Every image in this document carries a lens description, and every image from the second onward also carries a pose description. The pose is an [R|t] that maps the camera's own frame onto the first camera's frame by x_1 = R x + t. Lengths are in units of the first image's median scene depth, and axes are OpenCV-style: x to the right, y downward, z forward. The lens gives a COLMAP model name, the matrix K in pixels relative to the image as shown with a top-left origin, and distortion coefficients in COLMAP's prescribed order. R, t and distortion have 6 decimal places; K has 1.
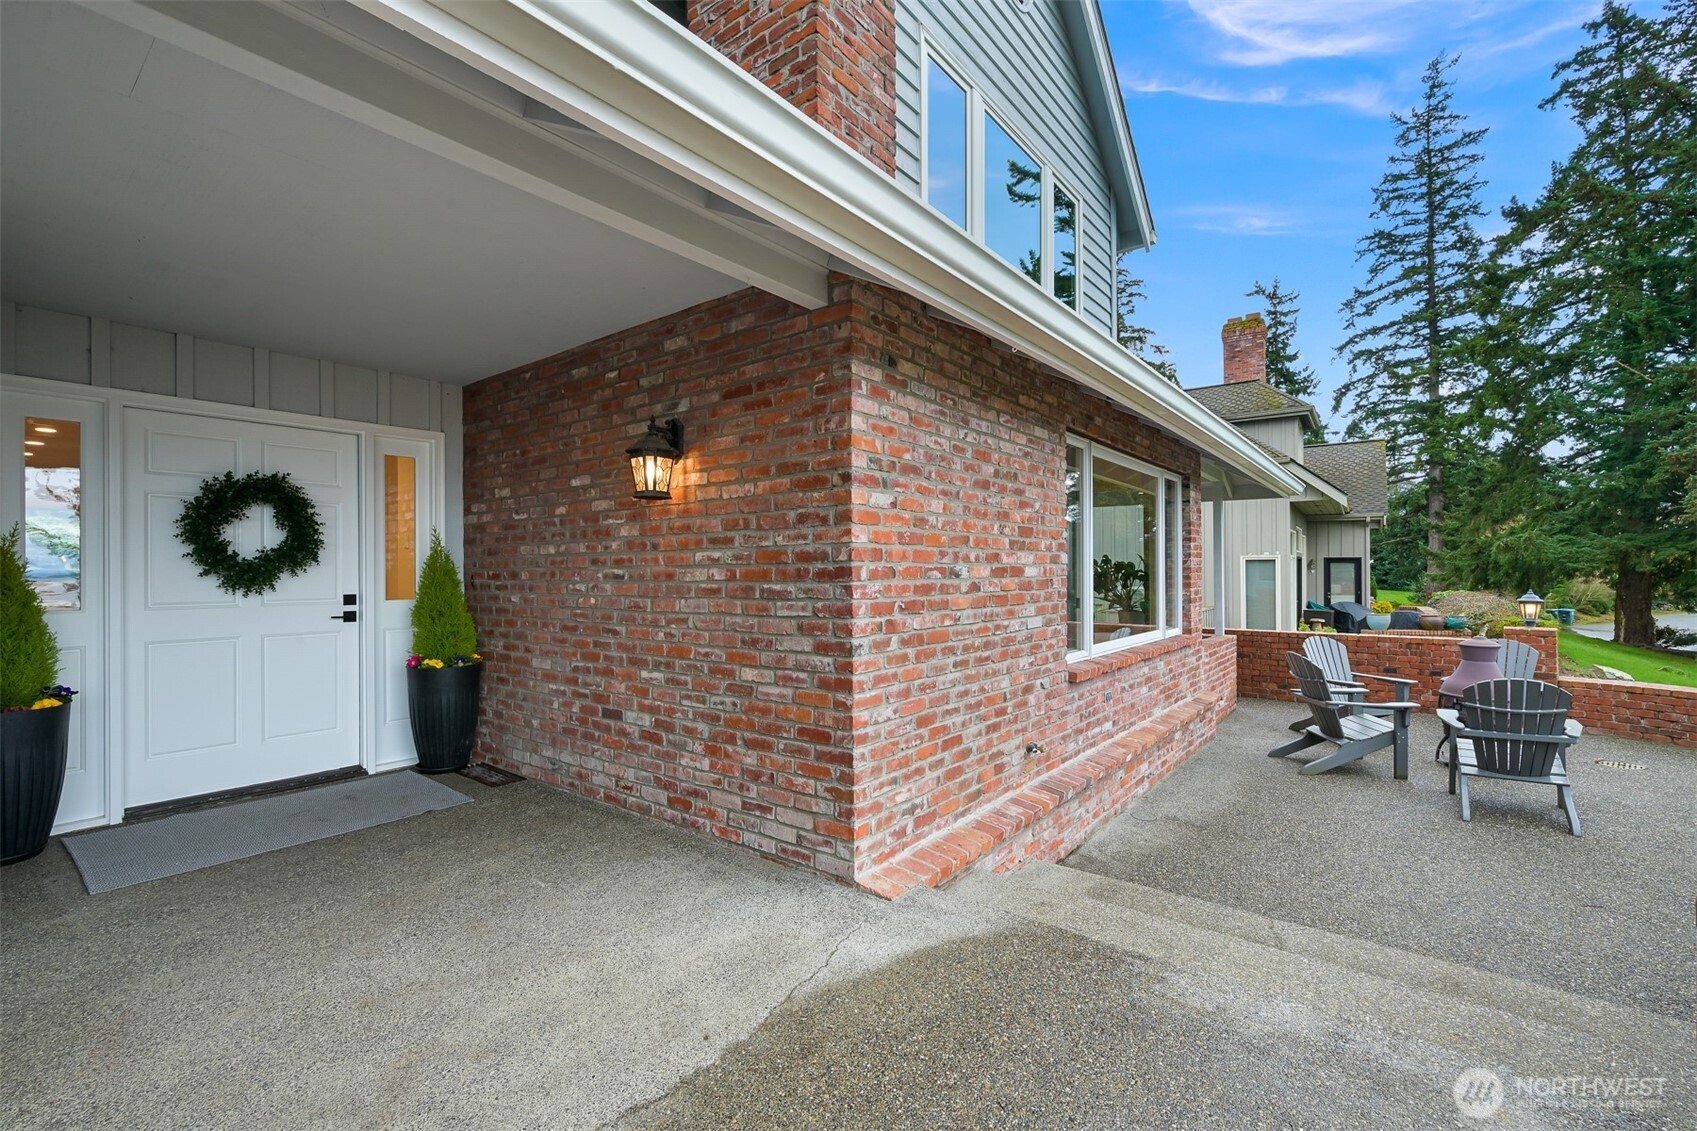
lens RADIAL K [[738.2, 0, 857.6], [0, 738.2, 562.9], [0, 0, 1]] dist [0.001230, 0.000472]
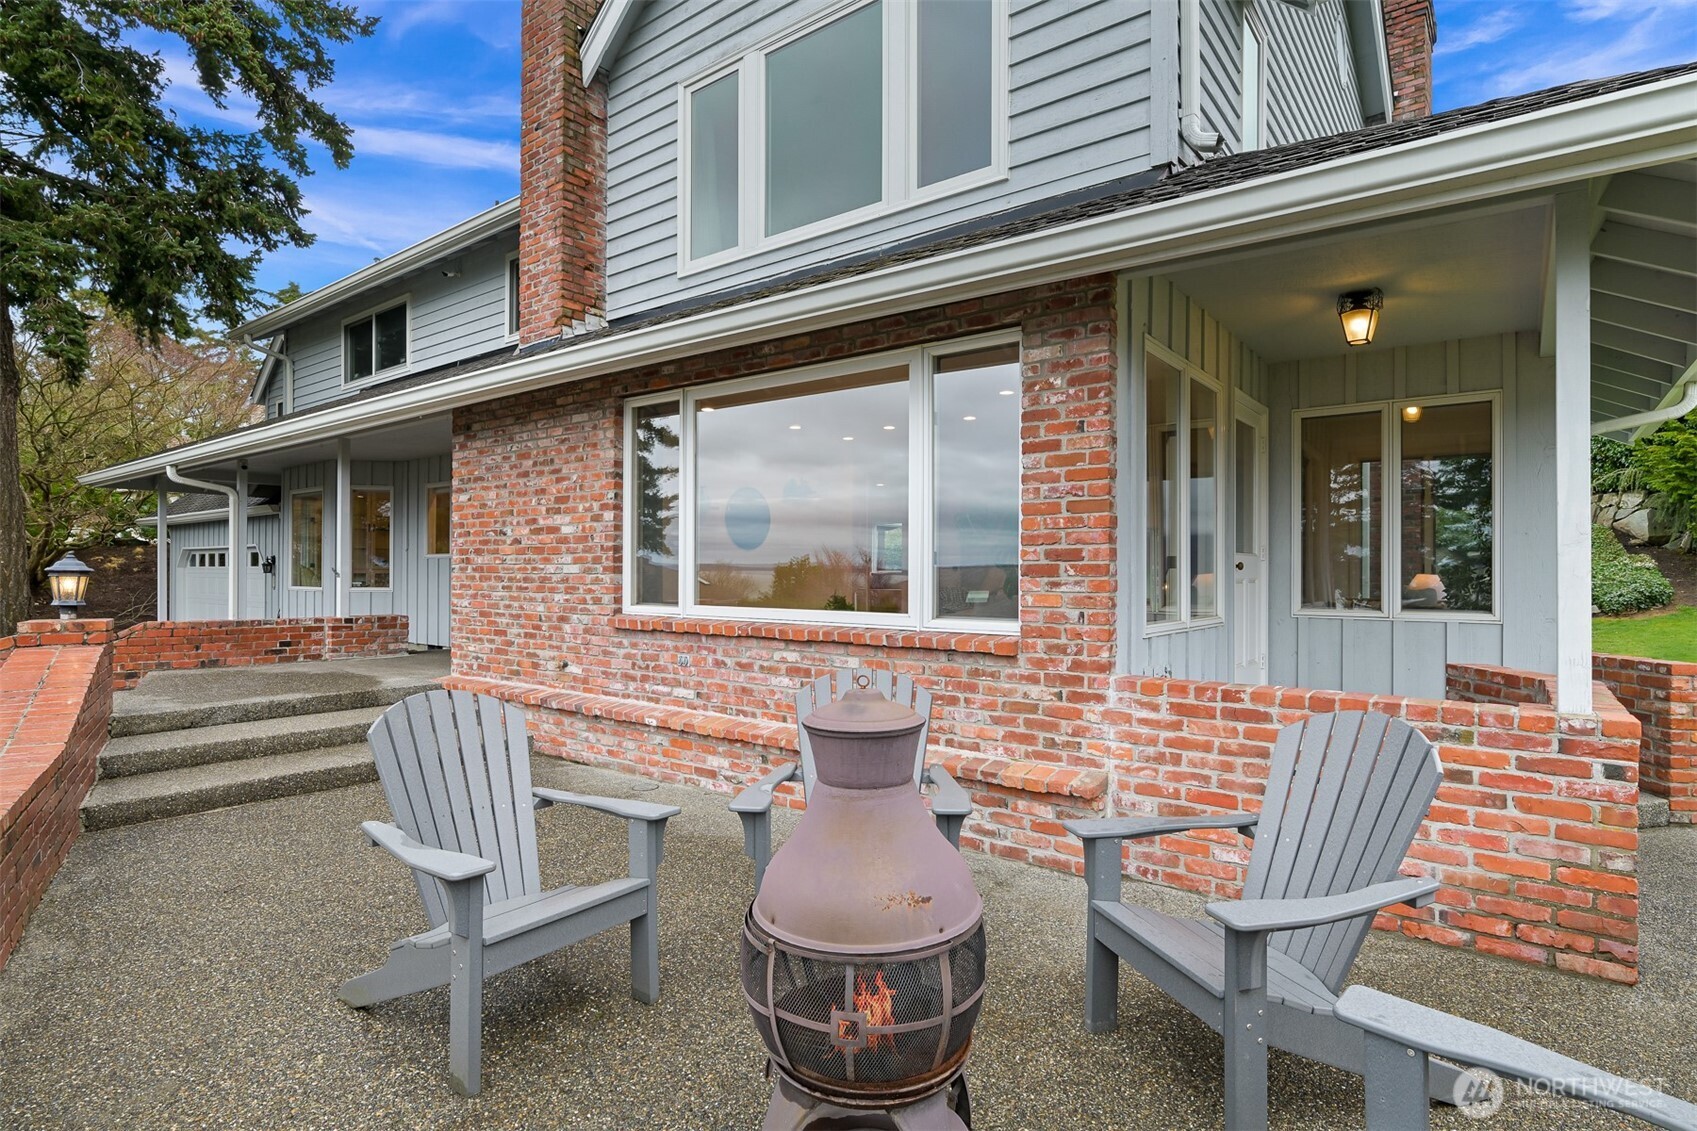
lens RADIAL K [[863.3, 0, 837.2], [0, 863.3, 570.1], [0, 0, 1]] dist [-0.018910, -0.000564]
pose [[0.000207, -0.002233, -0.999997, 1.949822], [0.002188, 0.999995, -0.002232, 0.097731], [0.999998, -0.002188, 0.000212, 1.642157]]
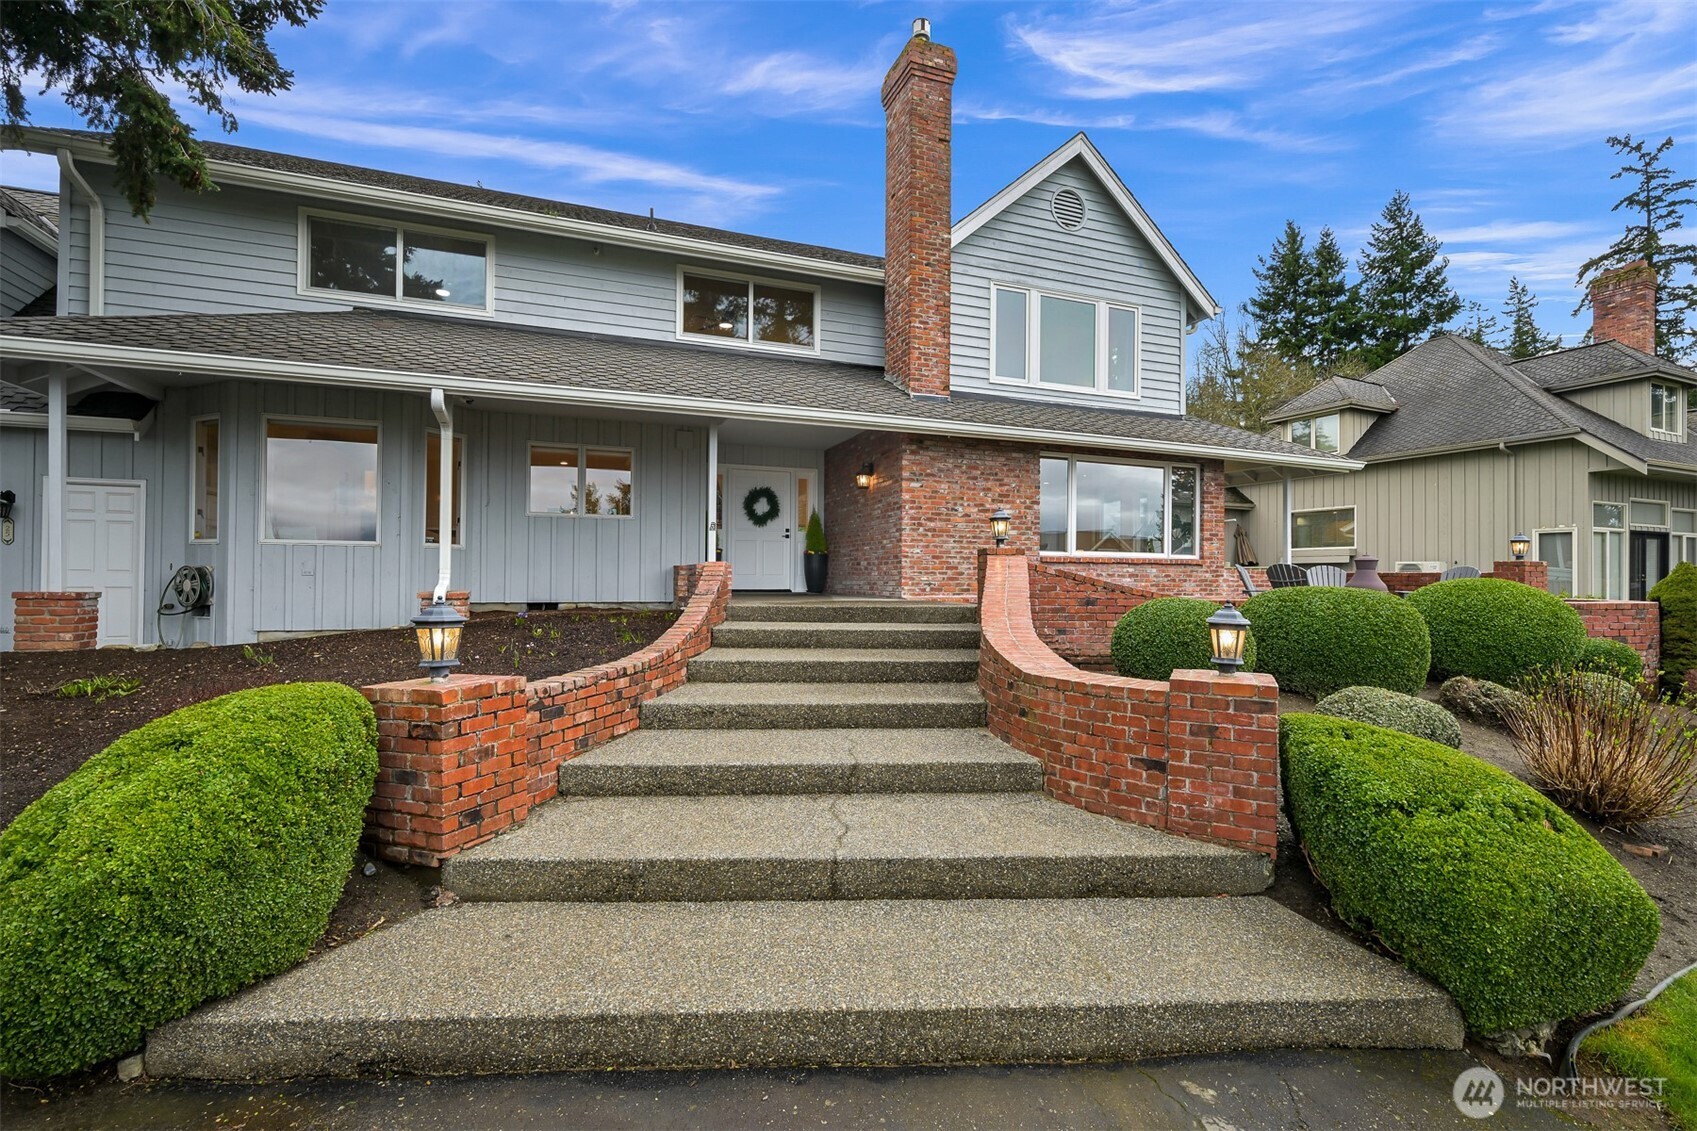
lens RADIAL K [[738.2, 0, 849.5], [0, 738.2, 567.3], [0, 0, 1]] dist [0.001230, 0.000472]
pose [[0.852806, 0.008114, -0.522164, 1.202720], [-0.008139, 0.999964, 0.002246, 0.220490], [0.522164, 0.002335, 0.852842, -1.560253]]
